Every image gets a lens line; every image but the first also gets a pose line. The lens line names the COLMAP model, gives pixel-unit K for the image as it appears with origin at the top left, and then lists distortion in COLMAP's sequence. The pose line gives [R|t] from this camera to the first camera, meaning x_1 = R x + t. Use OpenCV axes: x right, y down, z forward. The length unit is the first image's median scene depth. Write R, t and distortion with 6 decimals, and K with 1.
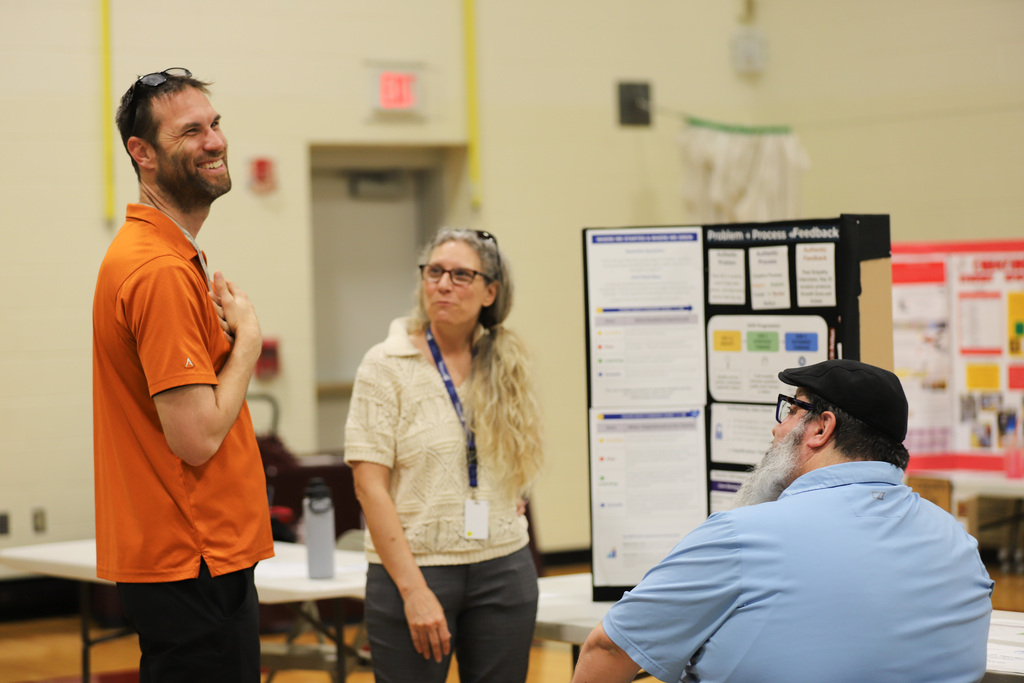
lens RADIAL K [[2962.7, 0, 512.0], [0, 2962.7, 341.4], [0, 0, 1]] dist [-0.000570, 0.000000]
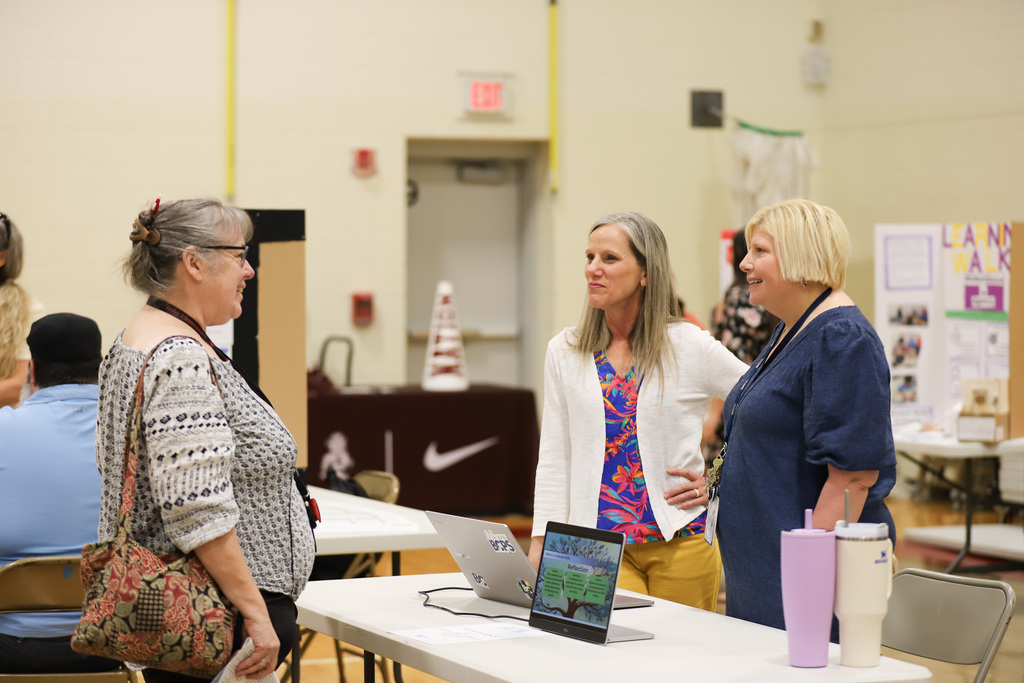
lens RADIAL K [[2623.3, 0, 511.9], [0, 2623.3, 340.9], [0, 0, 1]] dist [-0.025532, 0.000000]
pose [[0.971476, 0.037578, -0.234143, 0.231331], [-0.033772, 0.999225, 0.020242, -0.004854], [0.234723, -0.011757, 0.971991, -0.063962]]
